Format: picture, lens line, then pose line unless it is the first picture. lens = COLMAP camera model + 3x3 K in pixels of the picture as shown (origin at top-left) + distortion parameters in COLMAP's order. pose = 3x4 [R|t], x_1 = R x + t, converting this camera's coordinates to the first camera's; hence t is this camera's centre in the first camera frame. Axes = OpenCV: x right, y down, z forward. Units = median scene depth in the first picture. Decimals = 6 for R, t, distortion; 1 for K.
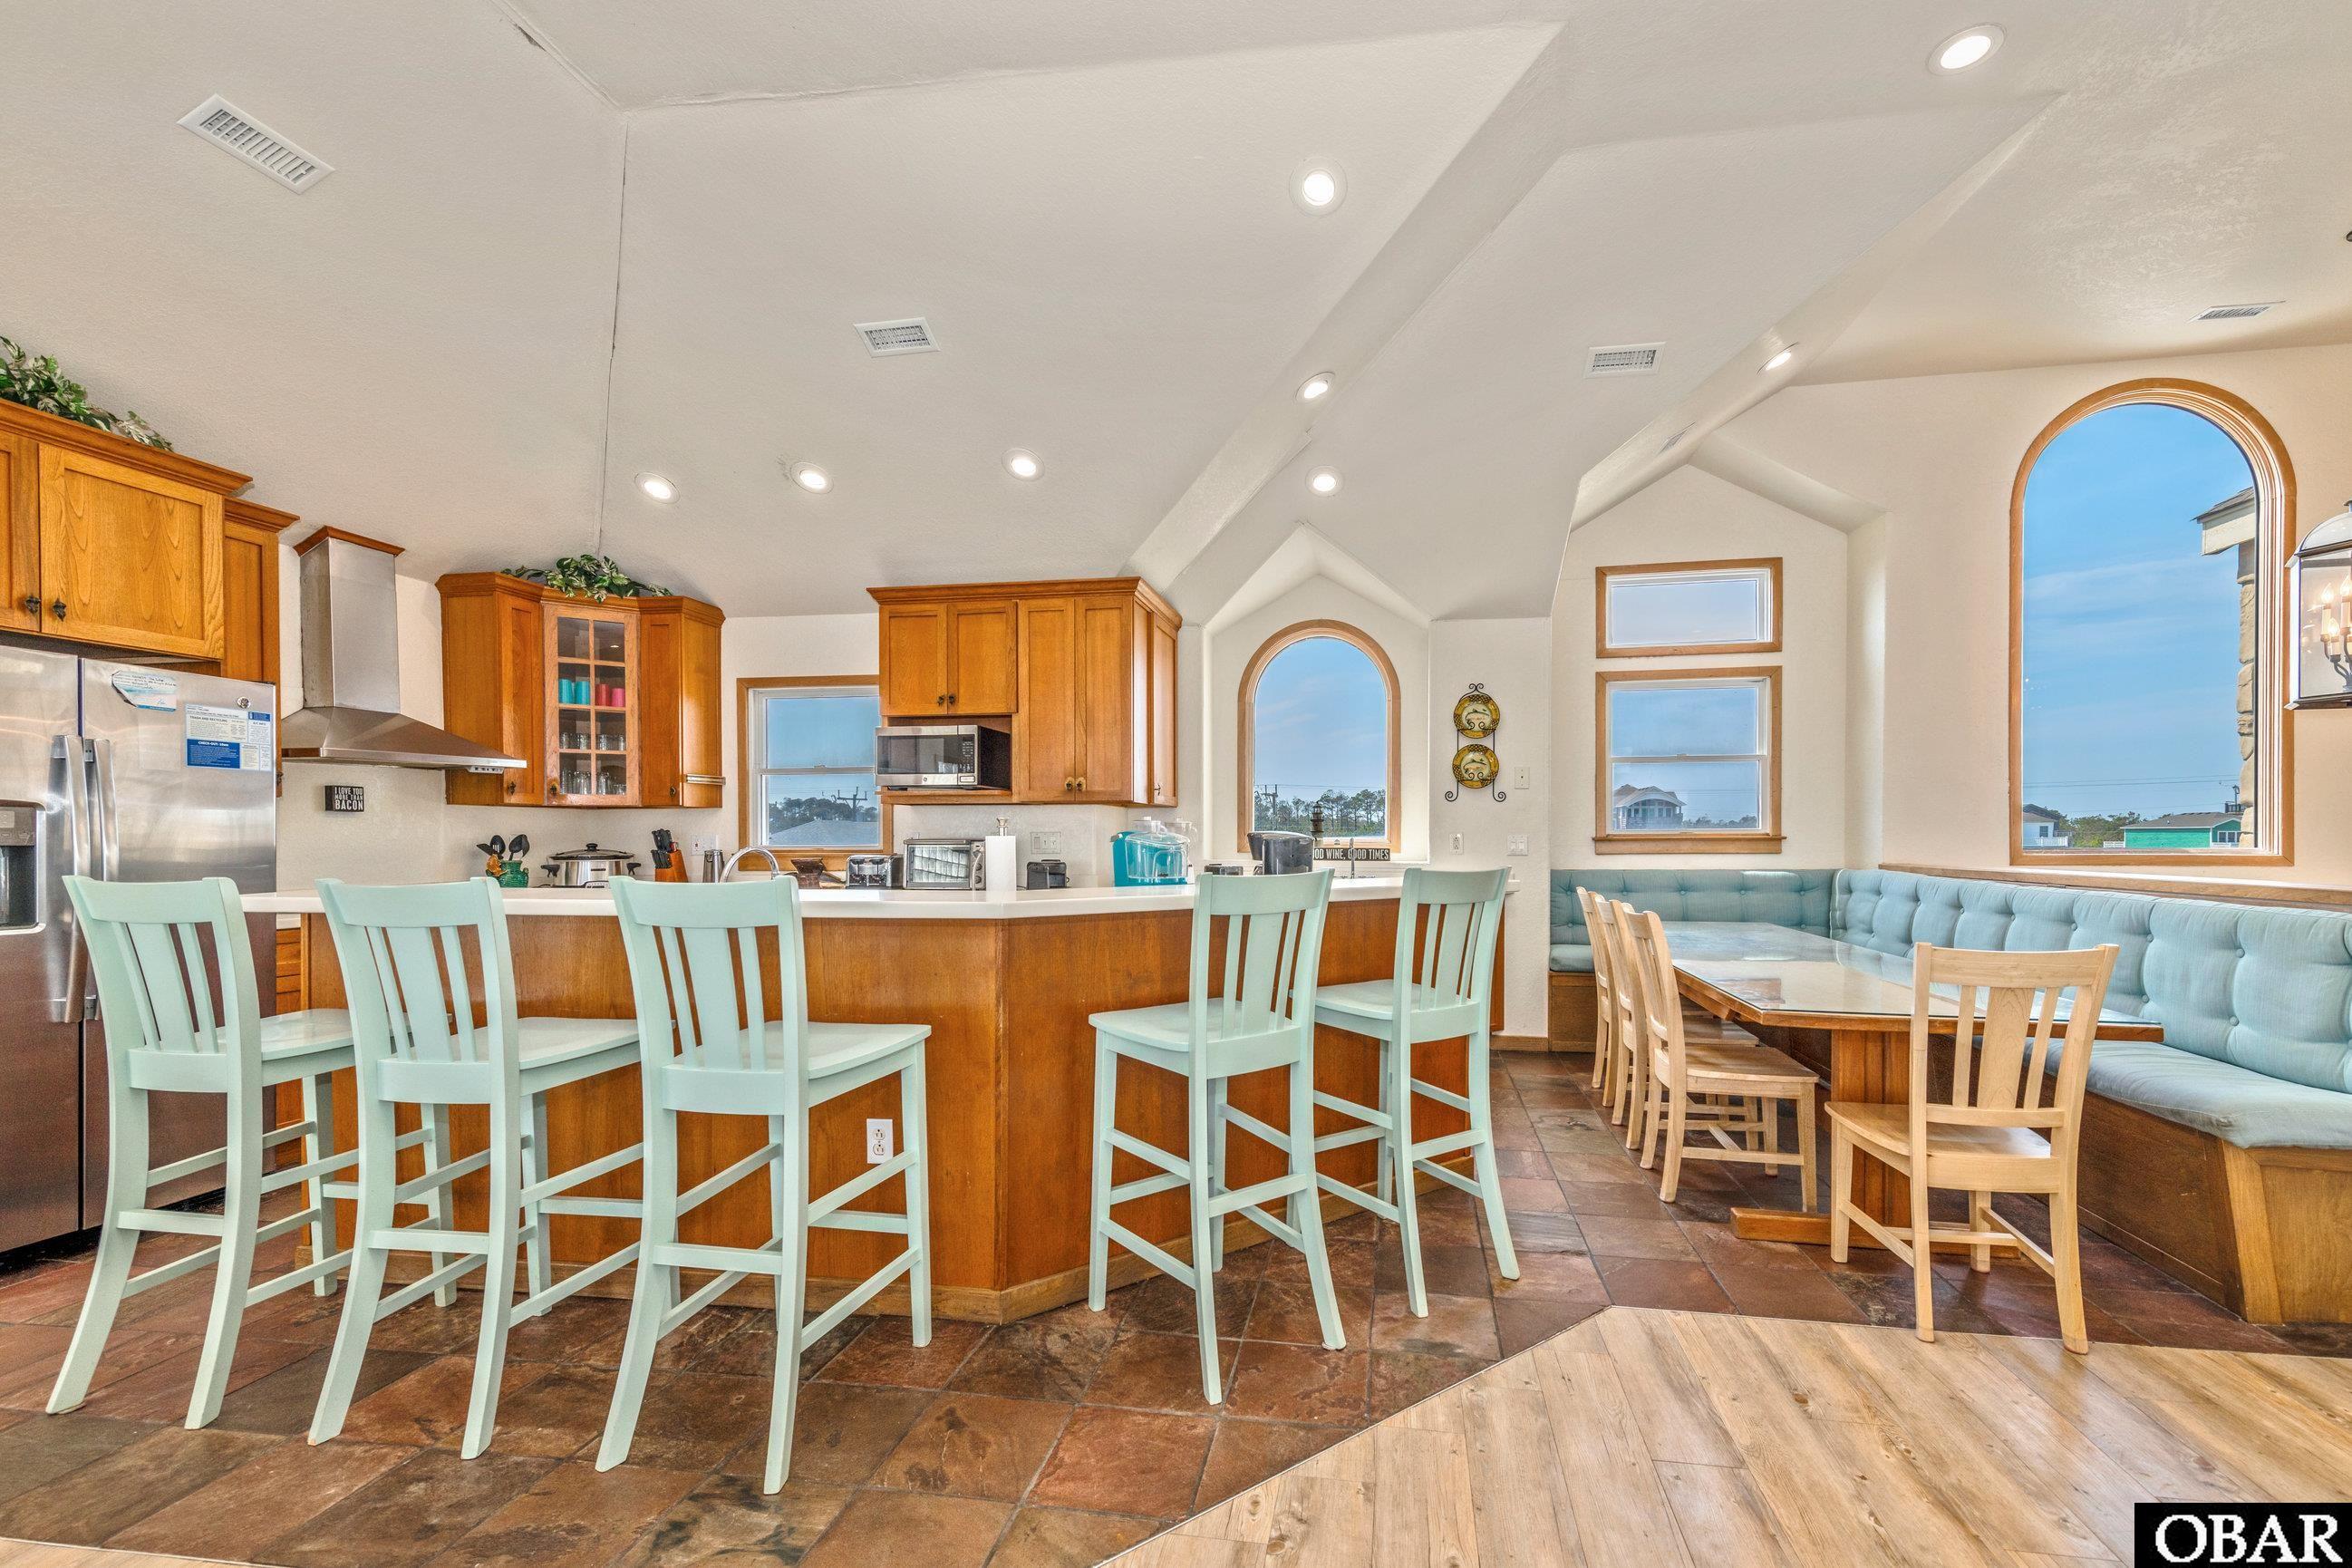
lens RADIAL K [[950.2, 0, 1260.2], [0, 950.2, 839.7], [0, 0, 1]] dist [0.010517, -0.002666]
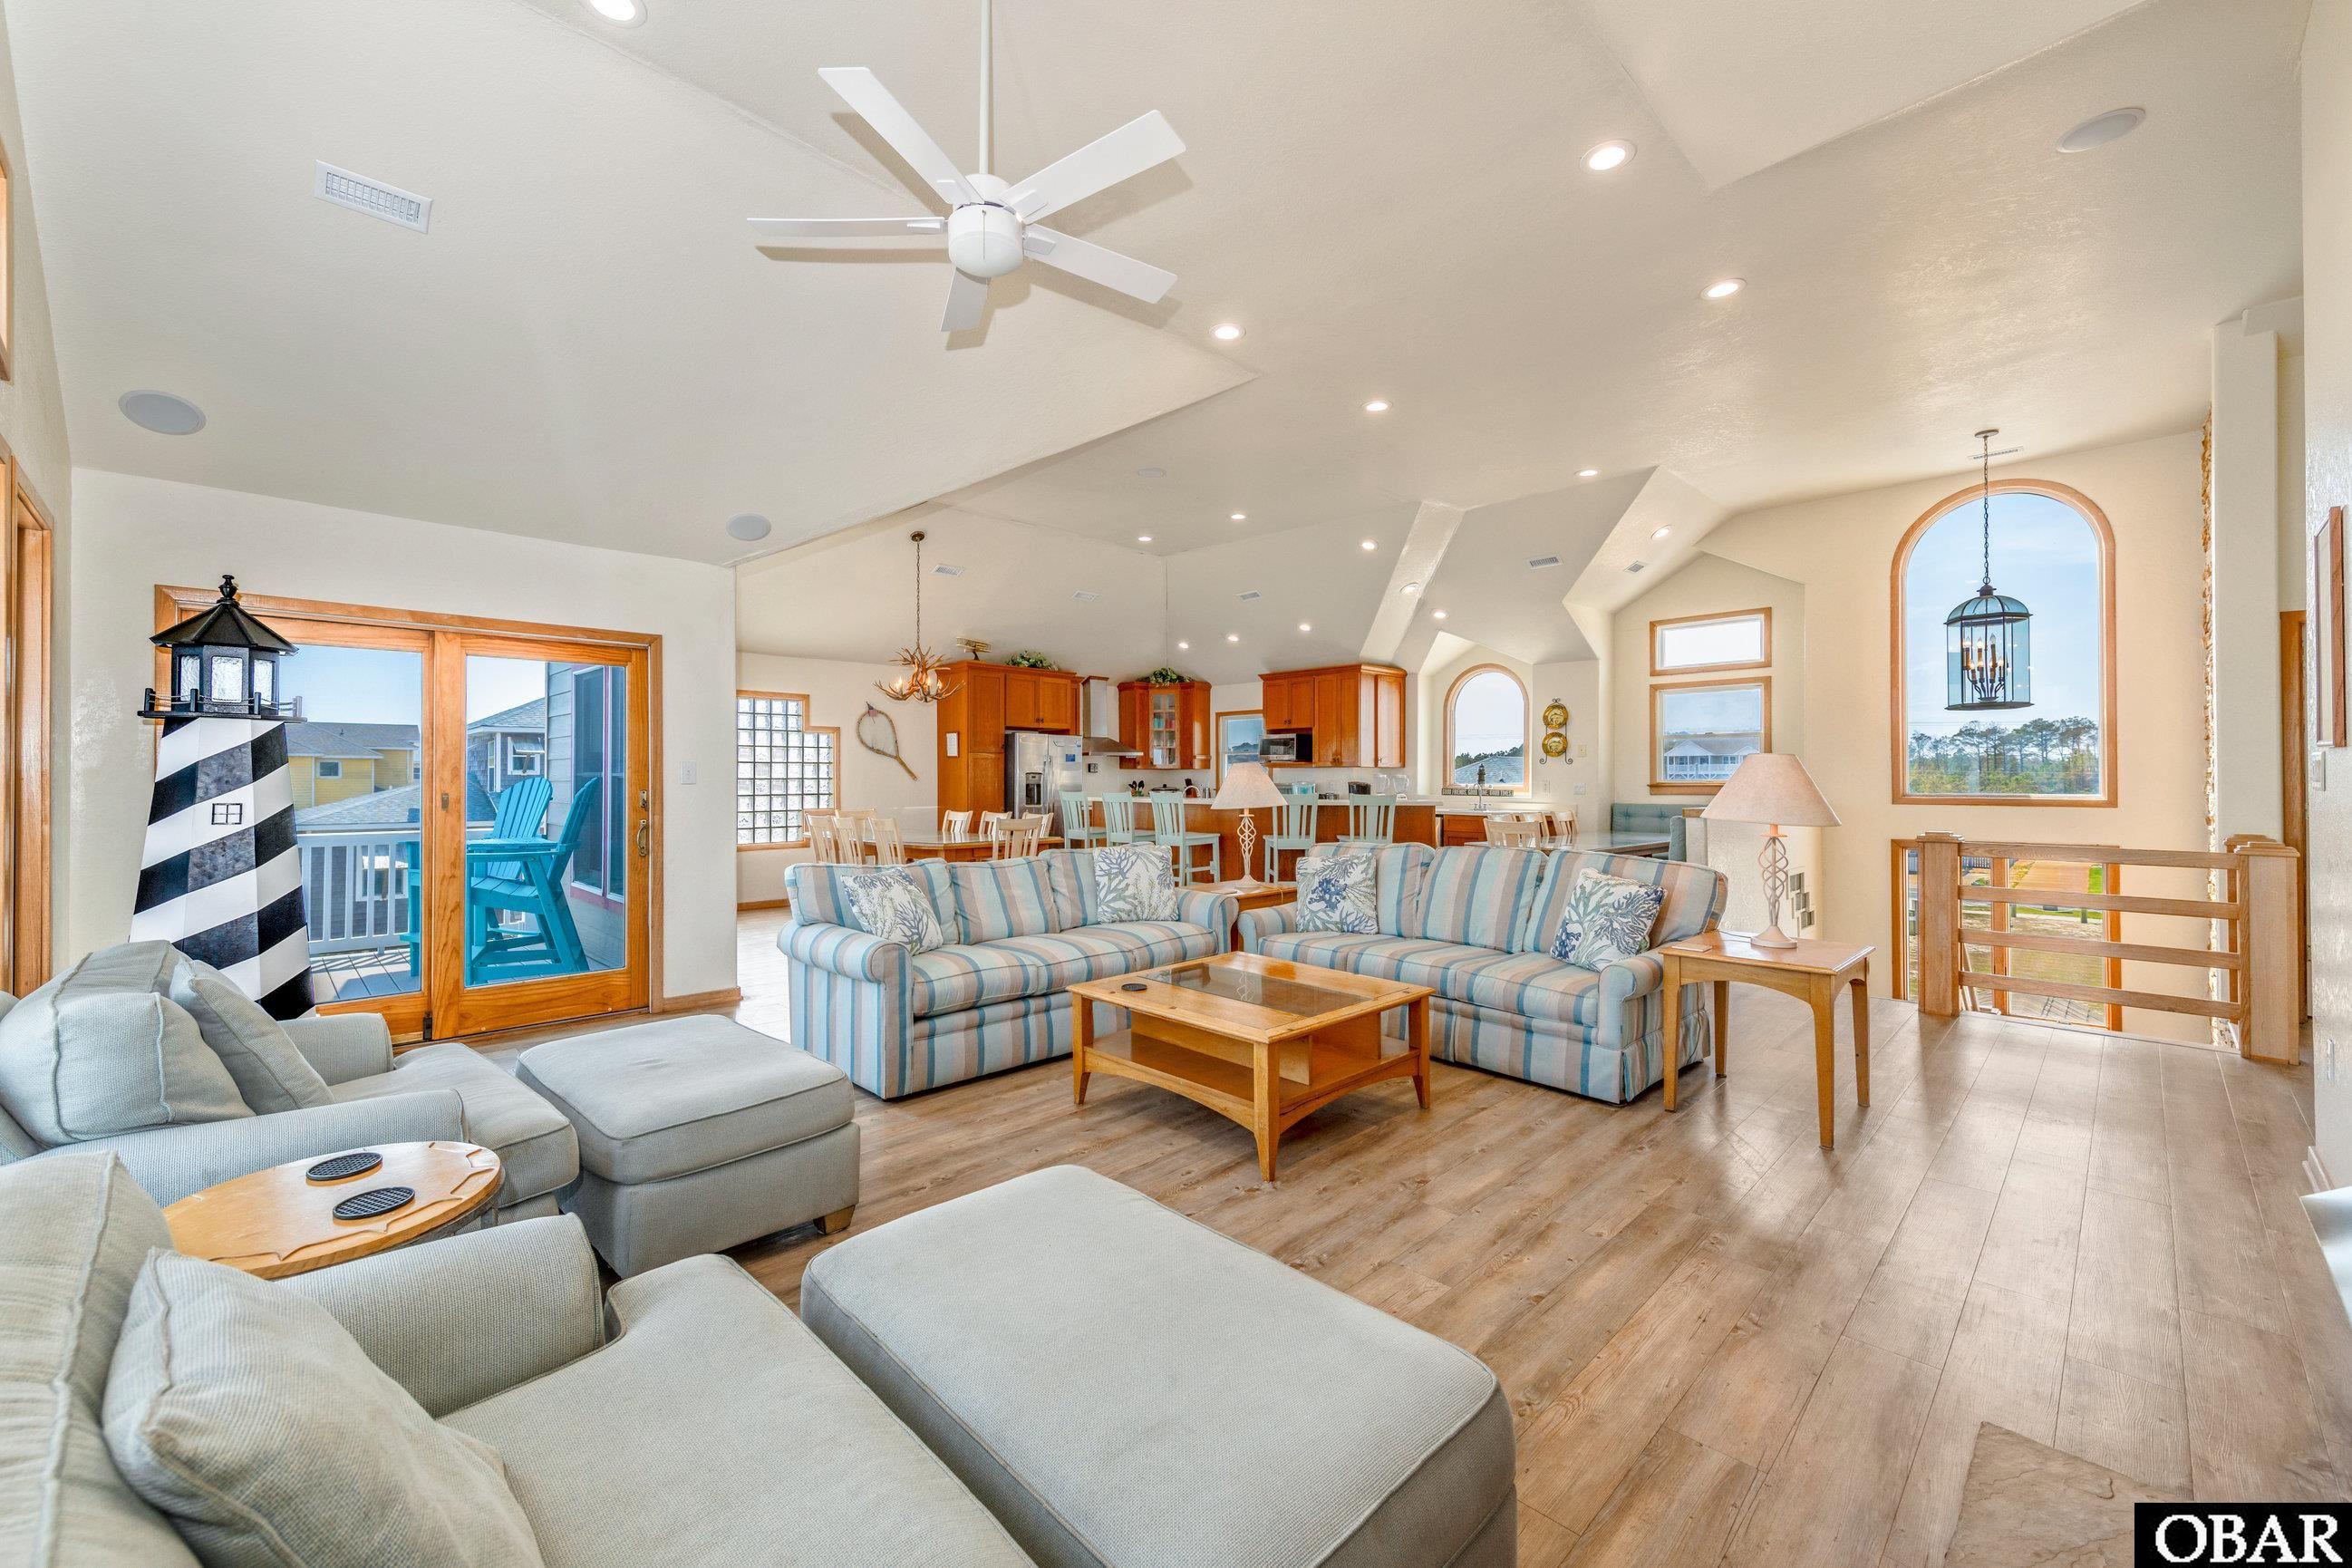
lens RADIAL K [[950.2, 0, 1177.0], [0, 950.2, 766.6], [0, 0, 1]] dist [0.010517, -0.002666]
pose [[0.803059, -0.003808, -0.595887, 0.833732], [-0.005746, 0.999884, -0.014133, -0.006249], [0.595871, 0.014773, 0.802944, -1.005537]]
